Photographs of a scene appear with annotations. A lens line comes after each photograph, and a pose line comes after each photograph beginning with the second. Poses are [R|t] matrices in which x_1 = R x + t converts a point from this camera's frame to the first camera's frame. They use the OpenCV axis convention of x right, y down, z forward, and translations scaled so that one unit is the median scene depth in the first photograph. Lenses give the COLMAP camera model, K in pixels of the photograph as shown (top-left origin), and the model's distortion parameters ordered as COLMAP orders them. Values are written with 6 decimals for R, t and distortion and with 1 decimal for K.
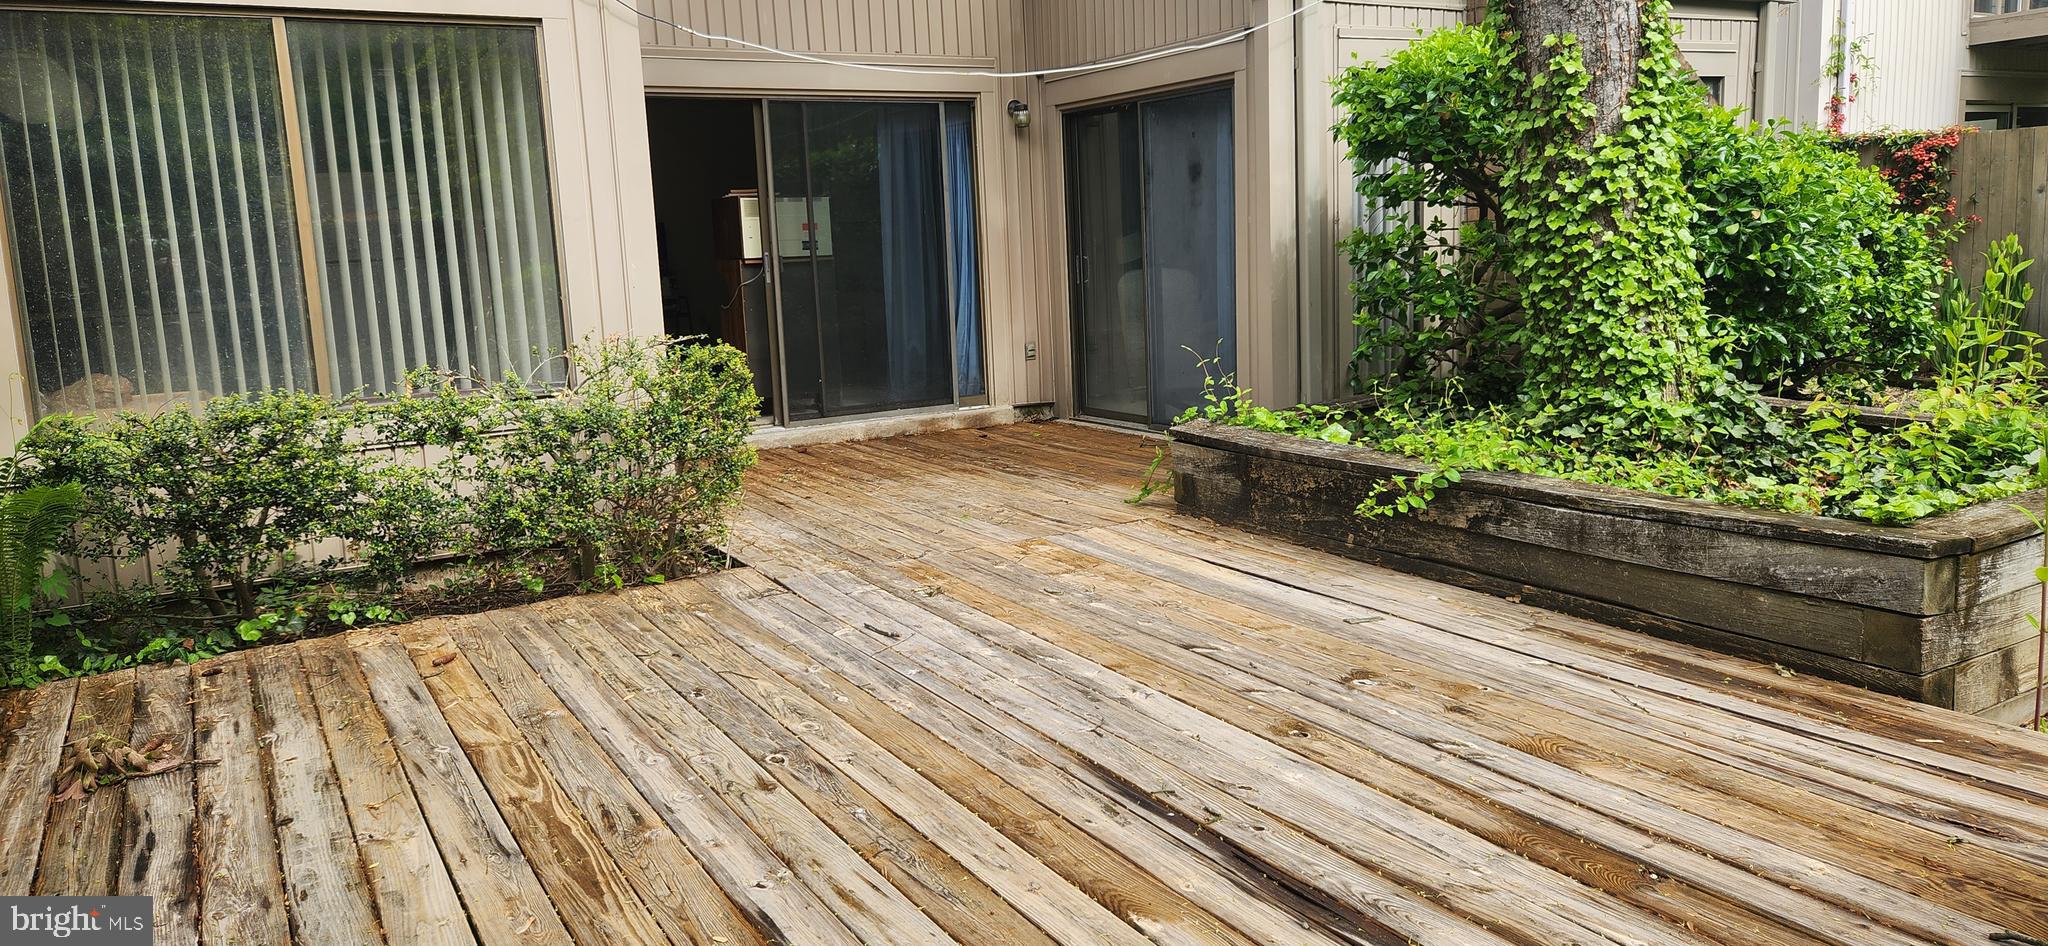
lens RADIAL K [[1358.9, 0, 1022.3], [0, 1358.9, 438.8], [0, 0, 1]] dist [0.088152, -0.096928]
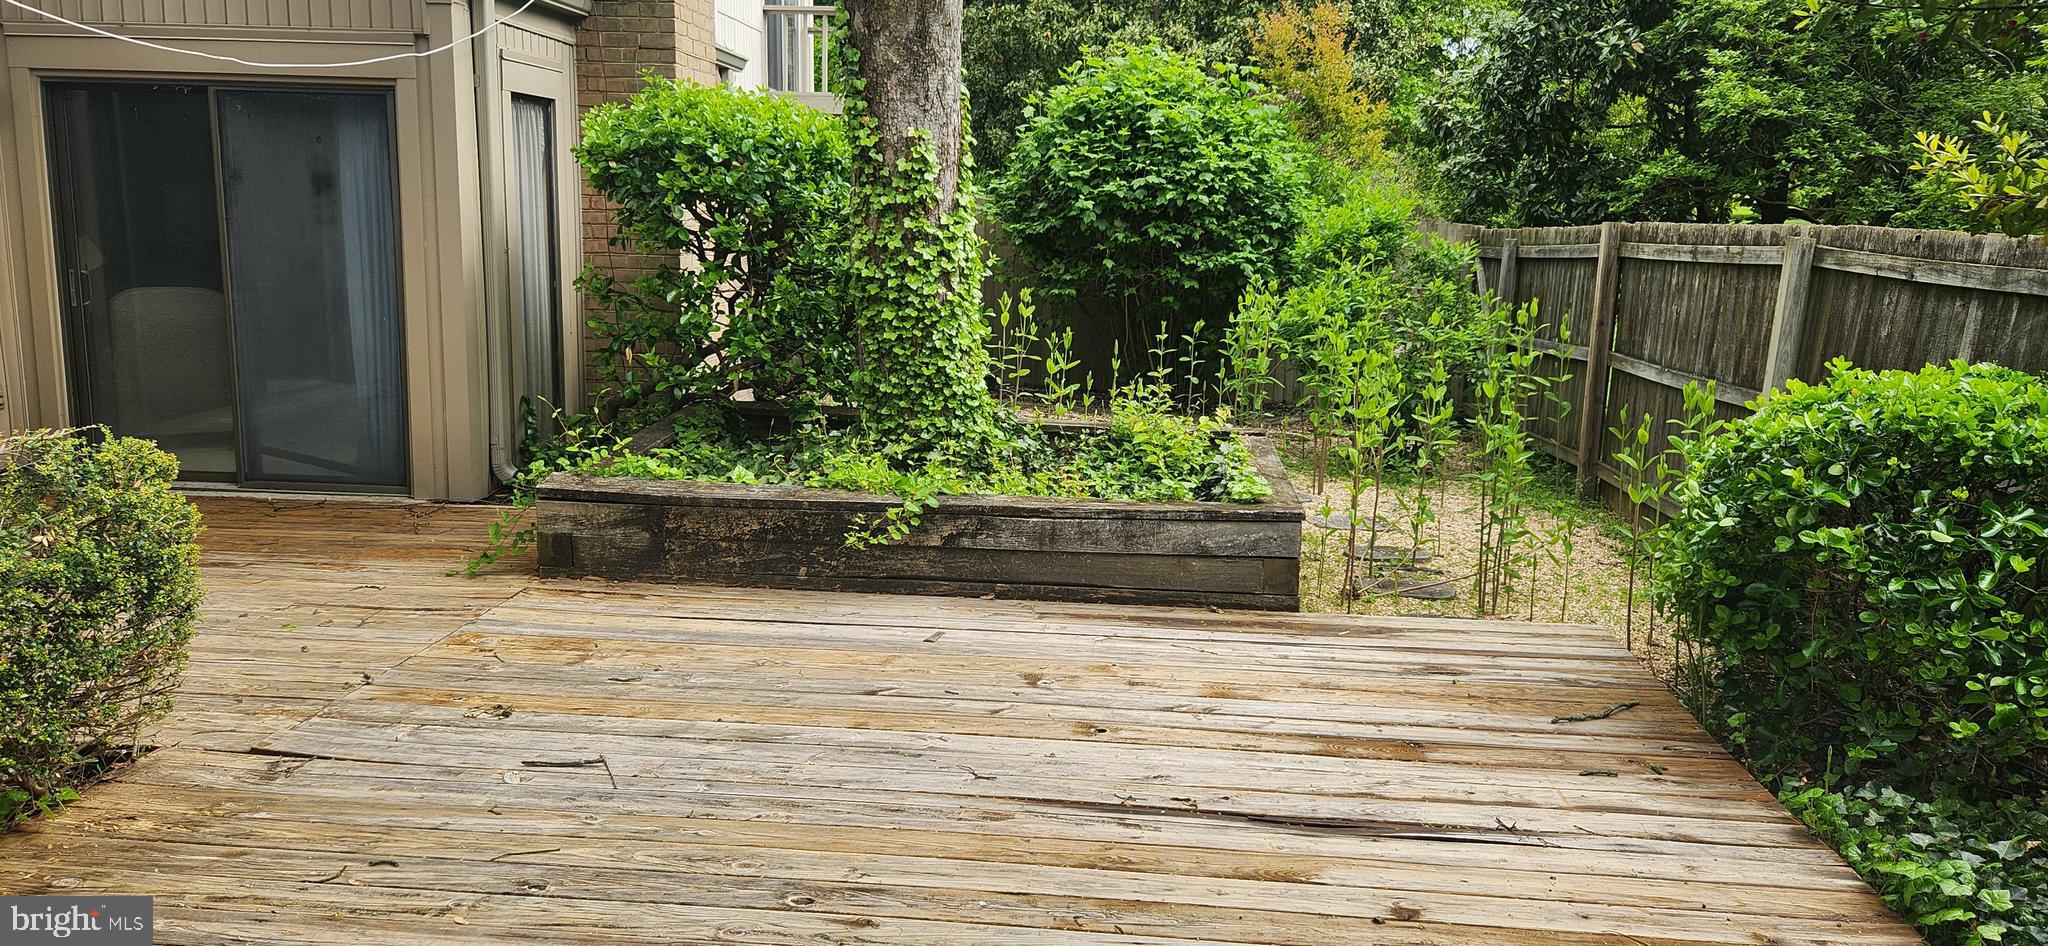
lens RADIAL K [[1370.5, 0, 1032.4], [0, 1370.5, 442.6], [0, 0, 1]] dist [0.086525, -0.100554]
pose [[0.587358, -0.080416, 0.805322, -0.544422], [0.074187, 0.996212, 0.045370, -0.067142], [-0.805920, 0.033096, 0.591098, 0.218959]]
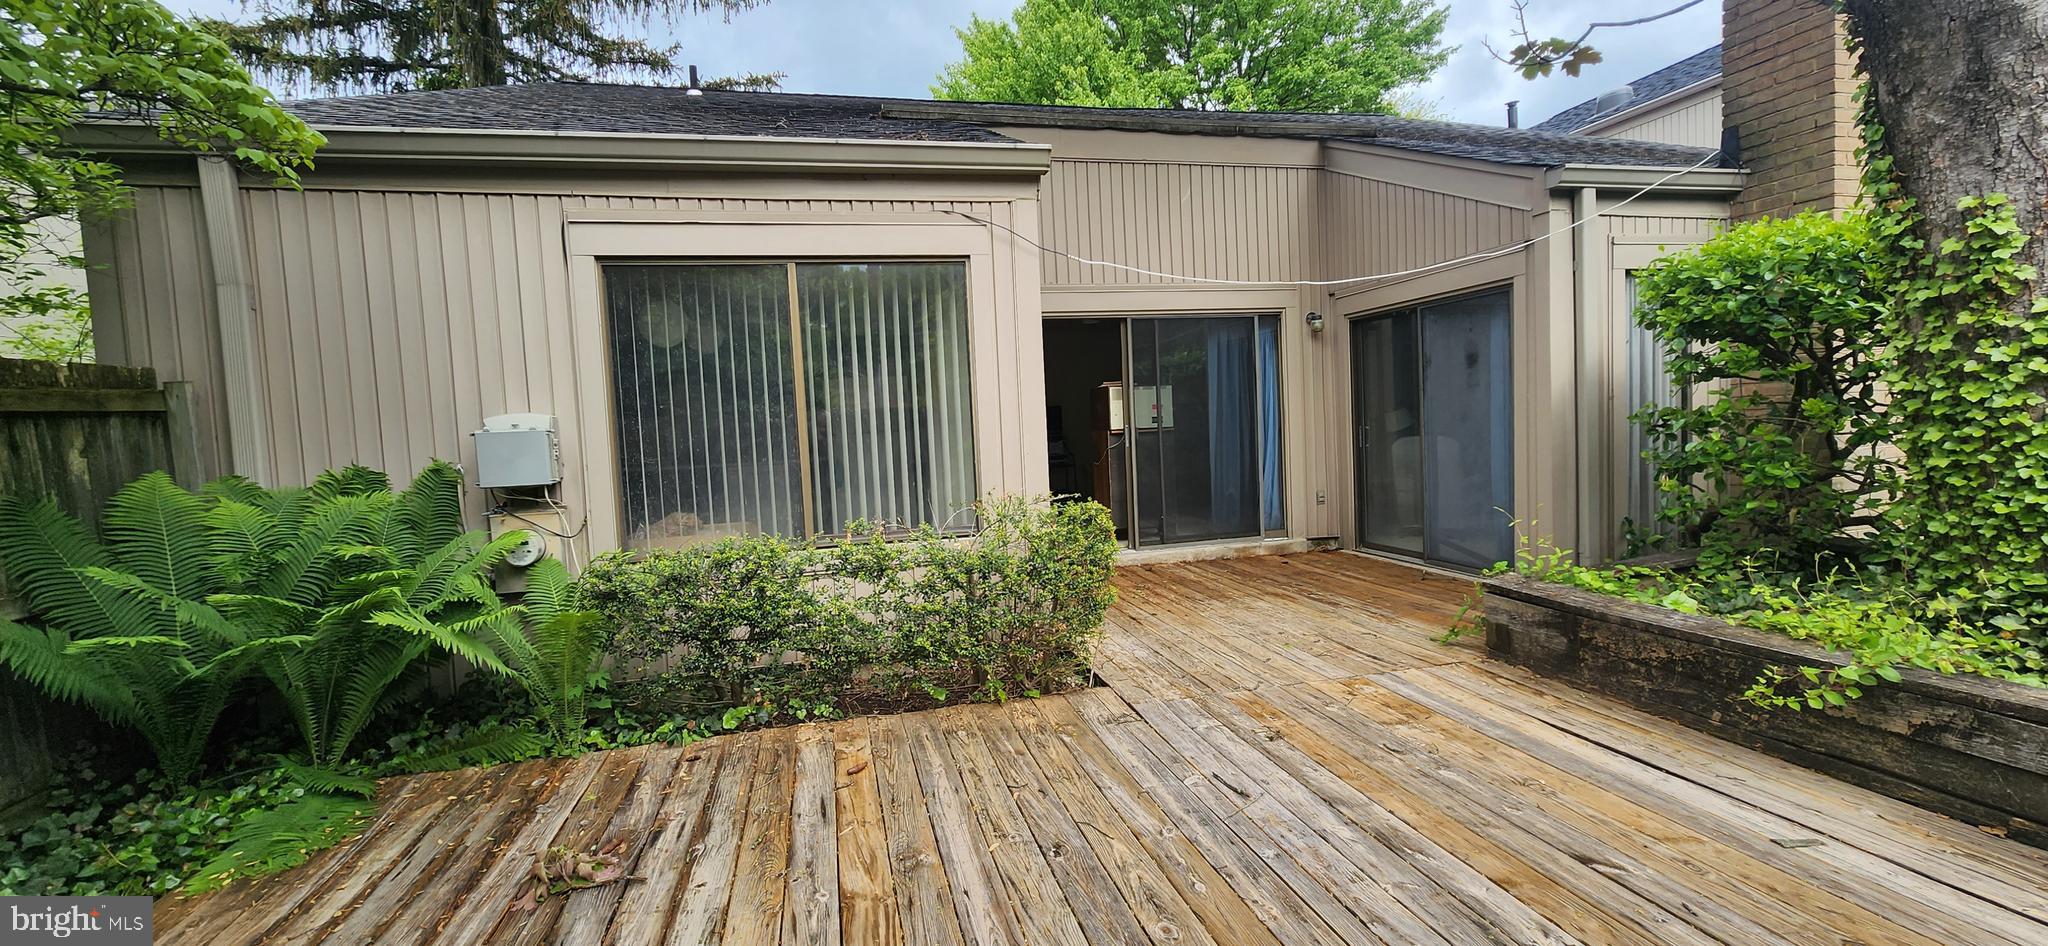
lens RADIAL K [[822.1, 0, 1024.0], [0, 822.1, 473.0], [0, 0, 1]] dist [0.001450, -0.003081]
pose [[0.954317, 0.013637, -0.298484, -0.061730], [-0.036162, 0.996886, -0.070071, -0.043073], [0.296599, 0.077663, 0.951839, 0.295163]]
